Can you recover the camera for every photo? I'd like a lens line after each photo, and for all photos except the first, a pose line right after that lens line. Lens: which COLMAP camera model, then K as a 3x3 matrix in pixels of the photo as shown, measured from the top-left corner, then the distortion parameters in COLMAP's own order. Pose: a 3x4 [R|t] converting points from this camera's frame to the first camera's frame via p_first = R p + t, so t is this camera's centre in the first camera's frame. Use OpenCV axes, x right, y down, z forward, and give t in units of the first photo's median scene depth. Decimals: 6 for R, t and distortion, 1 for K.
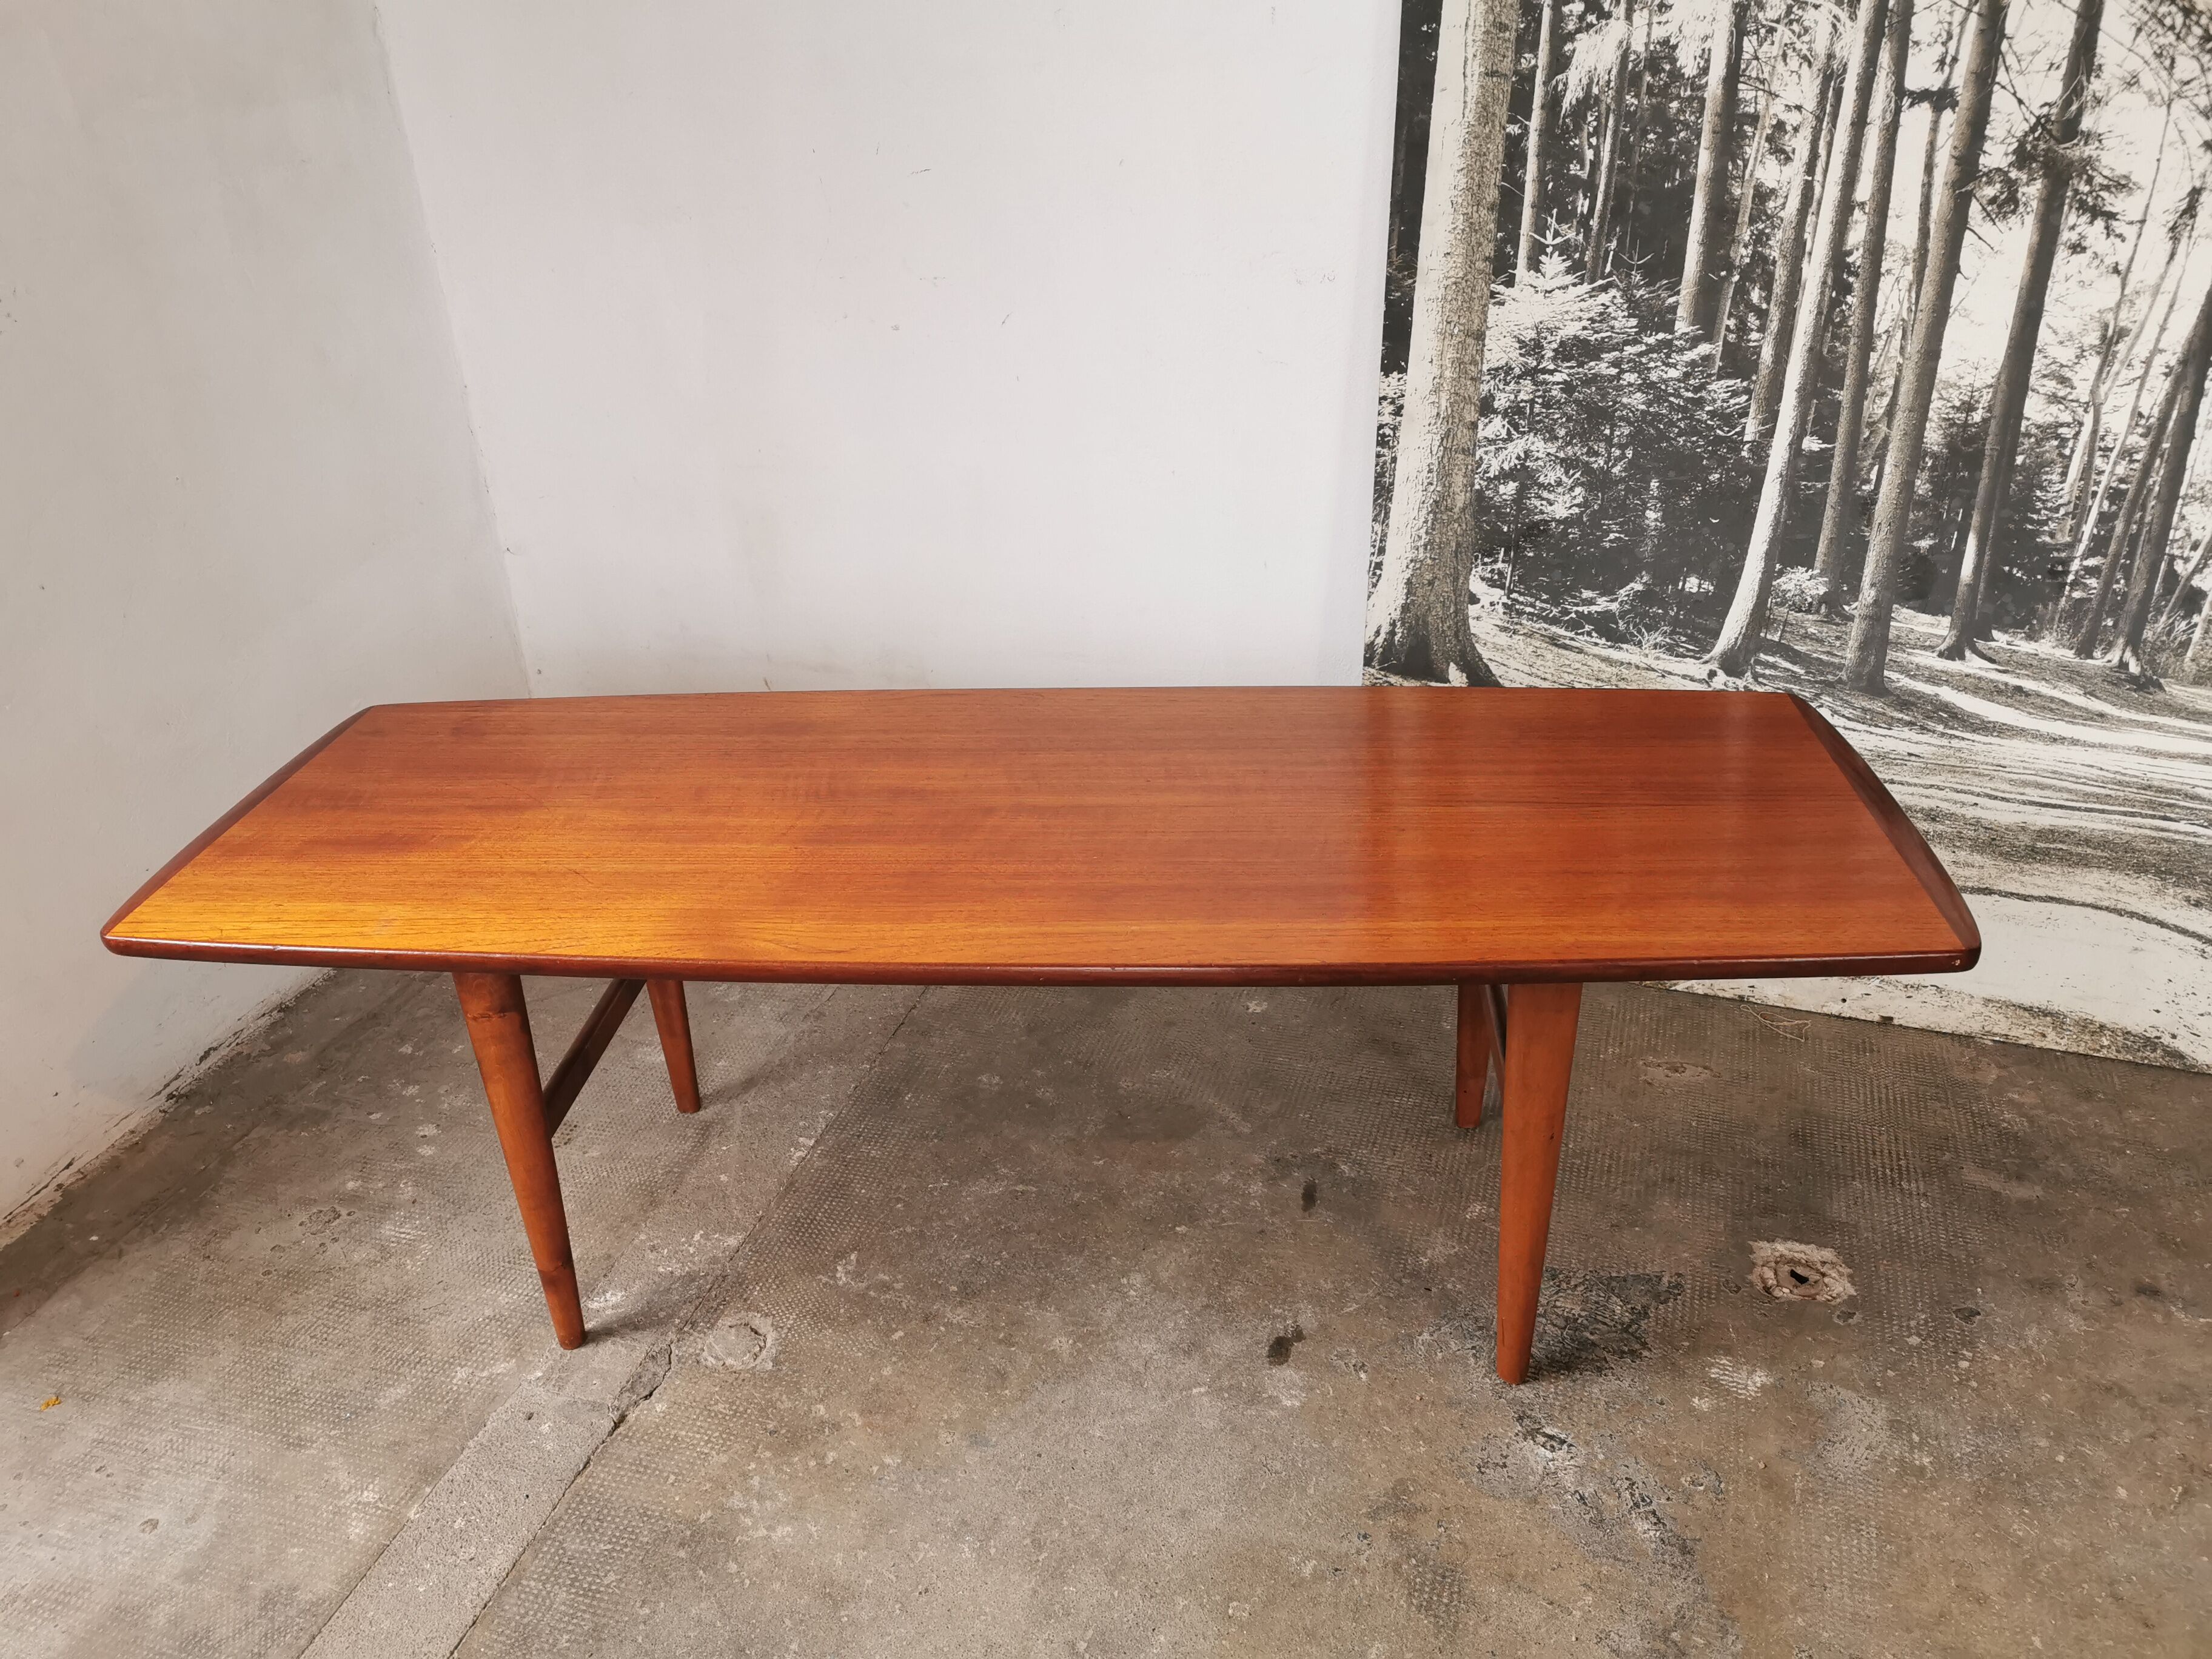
lens RADIAL K [[1695.8, 0, 1081.3], [0, 1695.8, 838.3], [0, 0, 1]] dist [0.076557, -0.111927]
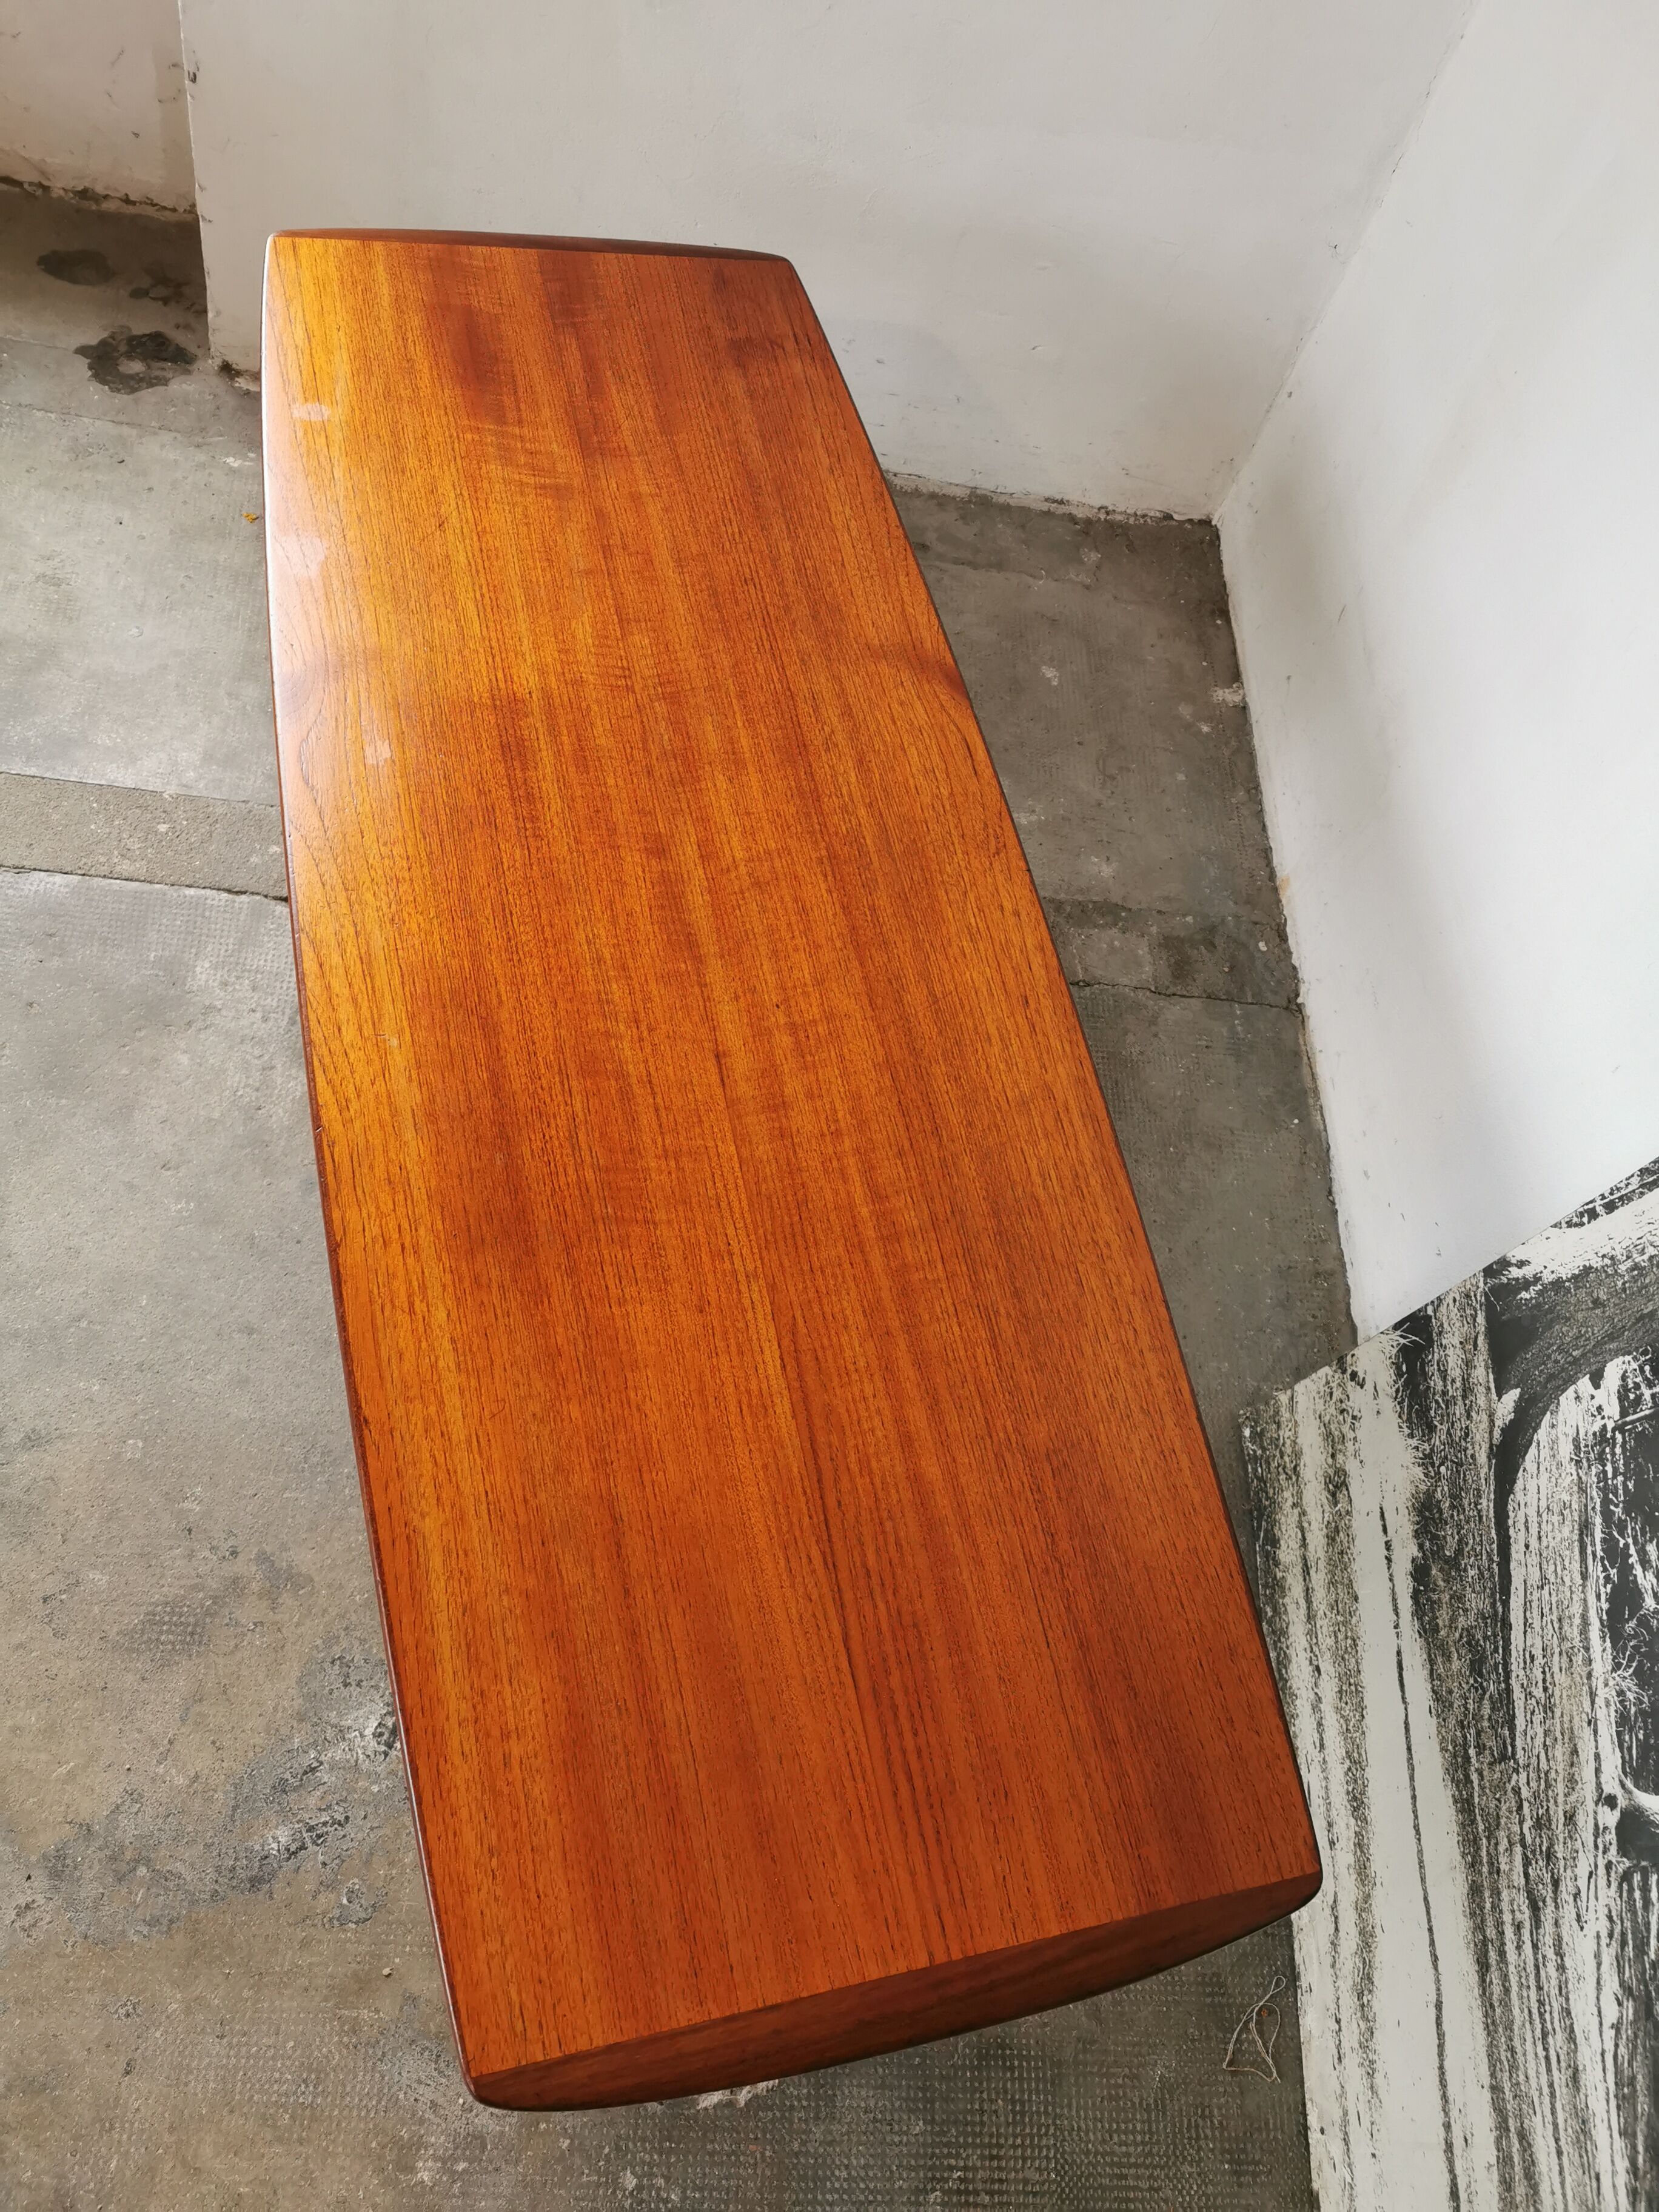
lens RADIAL K [[1706.5, 0, 806.4], [0, 1706.5, 1102.5], [0, 0, 1]] dist [0.037075, -0.059419]
pose [[0.293248, 0.872115, -0.391690, 0.326687], [-0.617537, 0.485556, 0.618776, -0.423198], [0.729831, 0.060428, 0.680951, 0.413275]]
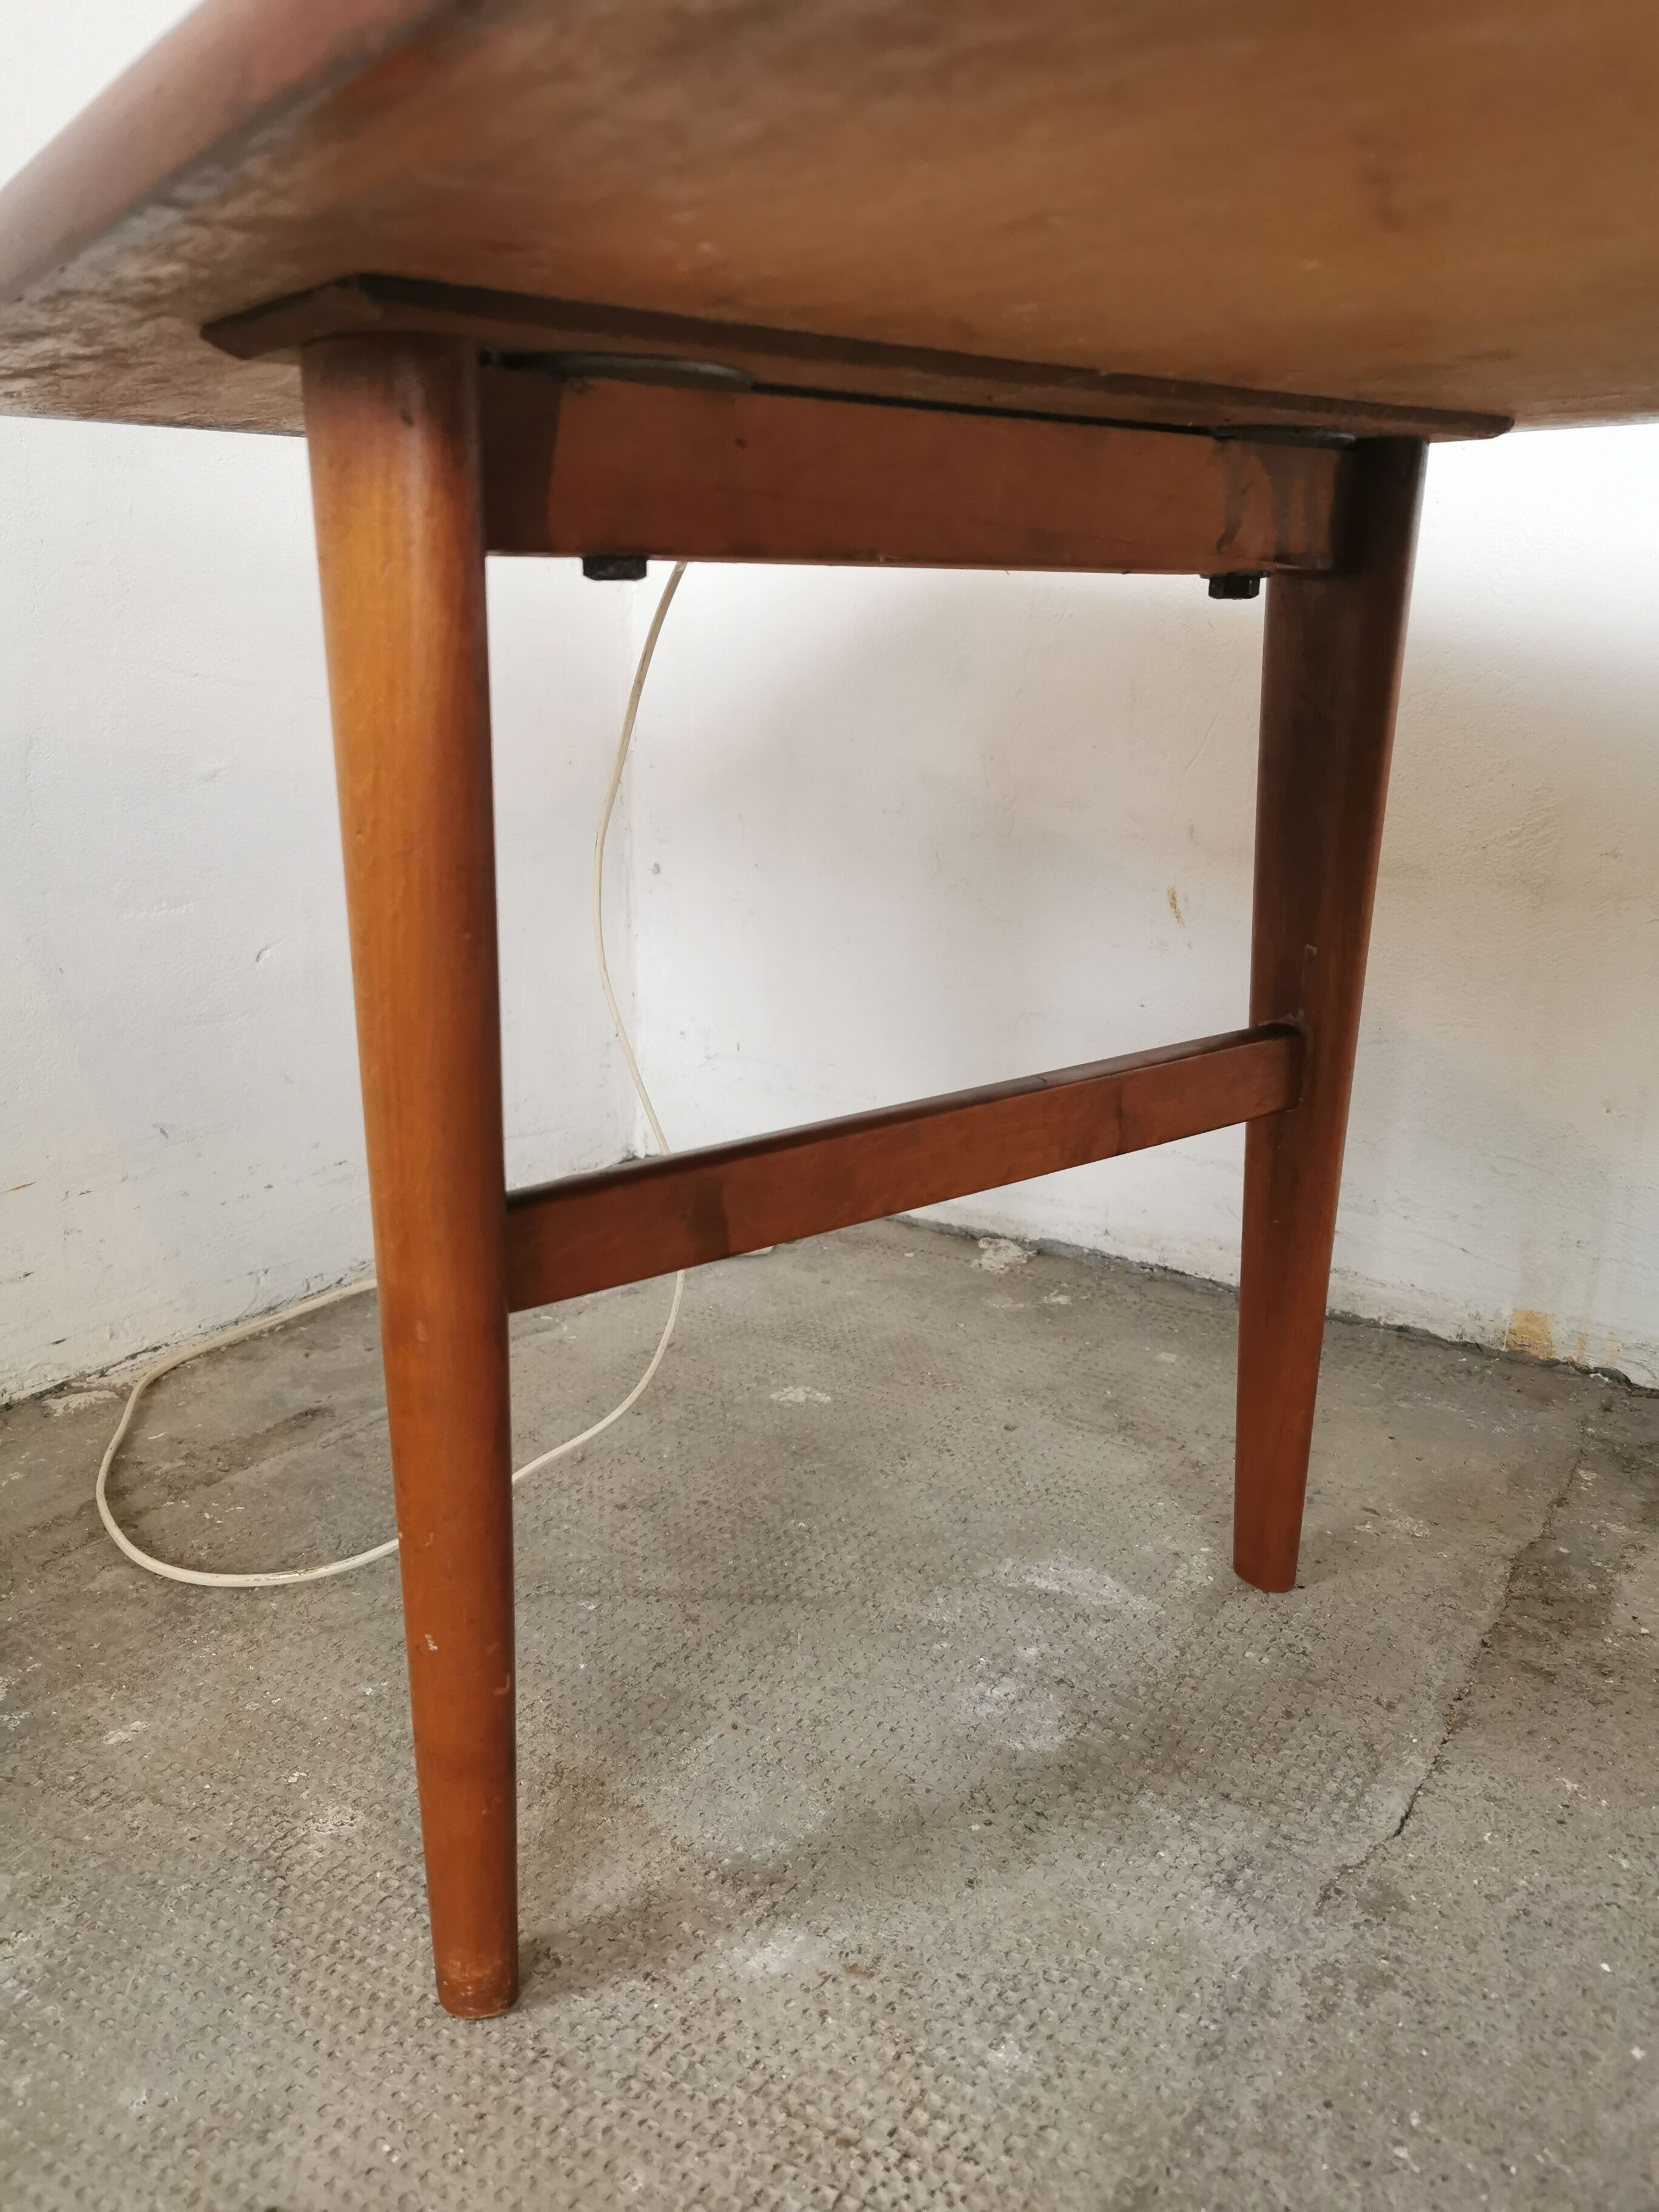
lens RADIAL K [[1747.0, 0, 826.5], [0, 1747.0, 1105.1], [0, 0, 1]] dist [0.054168, -0.113781]
pose [[0.961264, 0.134137, -0.240787, -0.213901], [-0.178924, 0.968185, -0.174942, 0.056878], [0.209660, 0.211248, 0.954682, 0.808441]]
